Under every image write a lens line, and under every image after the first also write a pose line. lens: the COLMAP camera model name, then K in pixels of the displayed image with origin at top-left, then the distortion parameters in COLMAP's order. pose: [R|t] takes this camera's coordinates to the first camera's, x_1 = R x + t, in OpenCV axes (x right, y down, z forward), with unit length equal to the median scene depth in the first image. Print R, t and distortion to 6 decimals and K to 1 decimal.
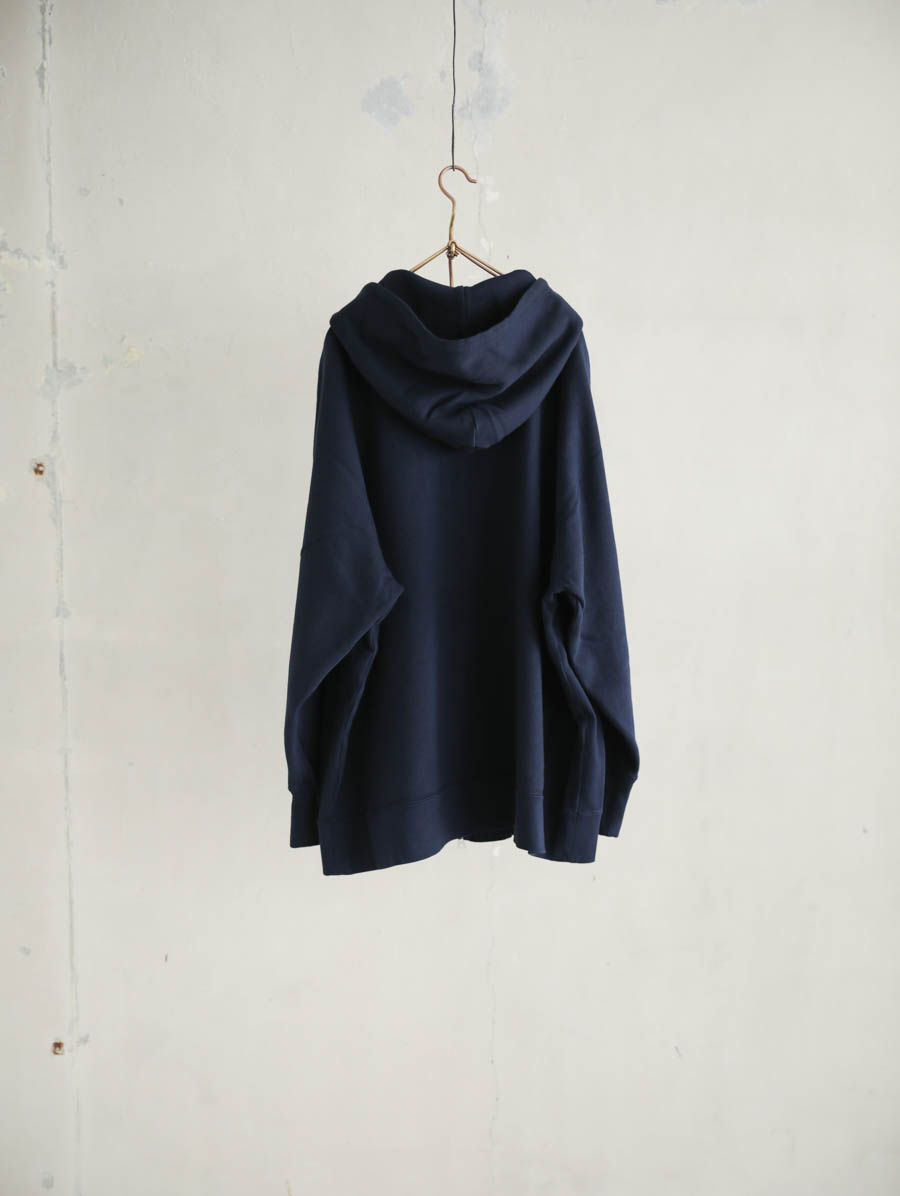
lens RADIAL K [[1661.1, 0, 443.6], [0, 1661.1, 604.1], [0, 0, 1]] dist [-0.068851, 0.000000]
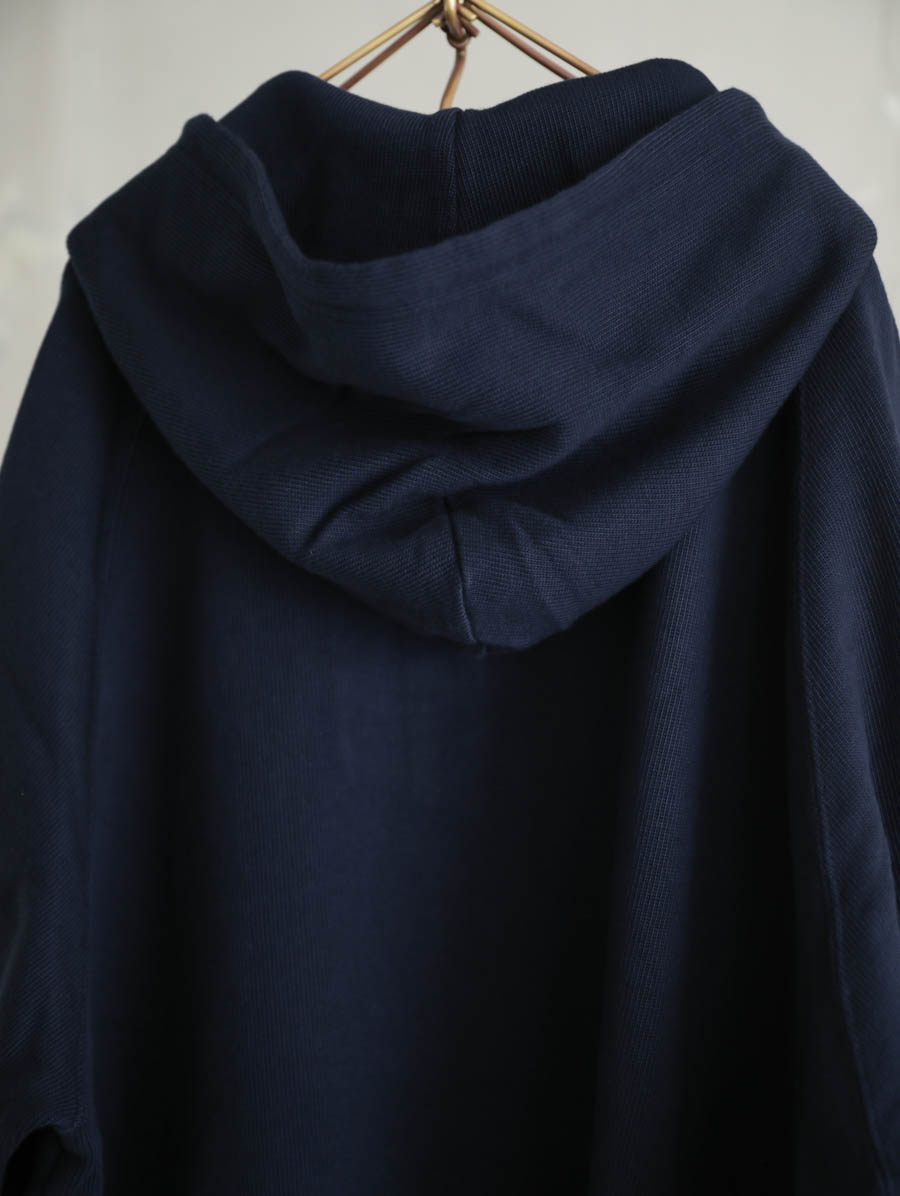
lens RADIAL K [[1661.1, 0, 449.2], [0, 1661.1, 588.7], [0, 0, 1]] dist [-0.068851, 0.000000]
pose [[0.971544, 0.039473, -0.233549, 0.036907], [-0.052815, 0.997293, -0.051150, -0.039912], [0.230898, 0.062029, 0.970999, 0.318948]]
